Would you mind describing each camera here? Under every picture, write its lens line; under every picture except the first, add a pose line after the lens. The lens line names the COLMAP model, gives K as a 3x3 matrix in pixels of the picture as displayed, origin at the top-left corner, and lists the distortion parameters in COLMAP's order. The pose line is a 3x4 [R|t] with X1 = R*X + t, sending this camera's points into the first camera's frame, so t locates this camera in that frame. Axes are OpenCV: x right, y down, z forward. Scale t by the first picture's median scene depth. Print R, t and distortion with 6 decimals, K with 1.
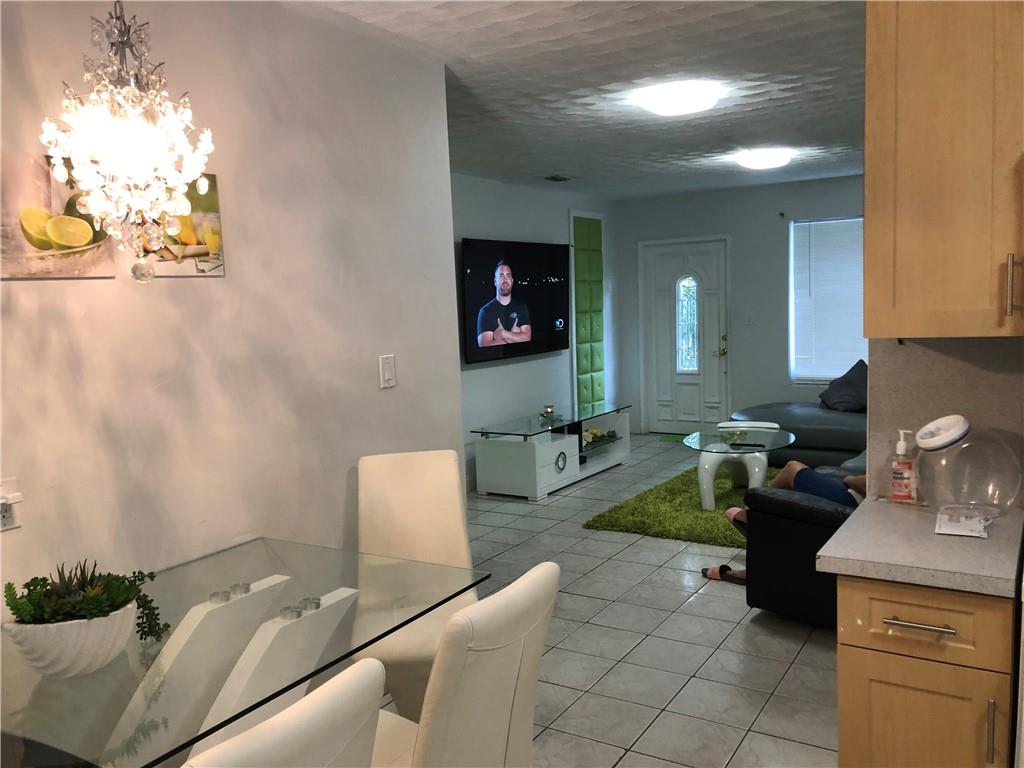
lens RADIAL K [[820.2, 0, 492.7], [0, 820.2, 399.8], [0, 0, 1]] dist [0.028646, -0.008965]
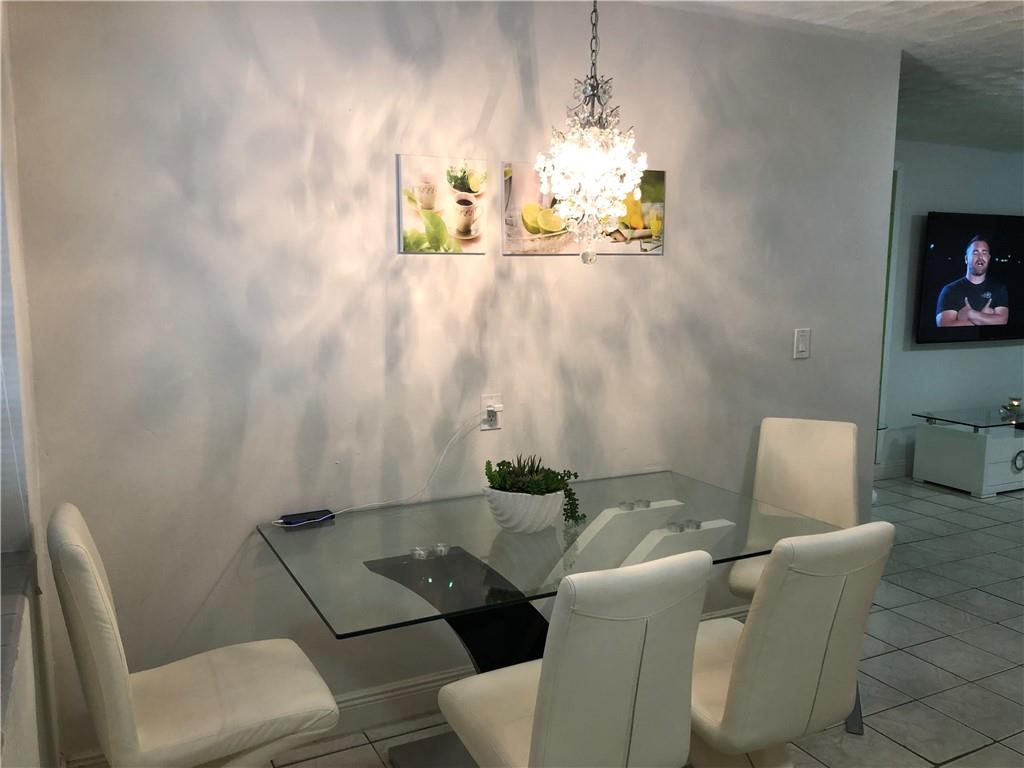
lens RADIAL K [[827.3, 0, 538.2], [0, 827.3, 384.0], [0, 0, 1]] dist [0.040256, -0.001955]
pose [[0.874173, 0.112800, -0.472333, 0.114048], [-0.101814, 0.993603, 0.048854, 0.000290], [0.474822, 0.005384, 0.880065, -0.169203]]
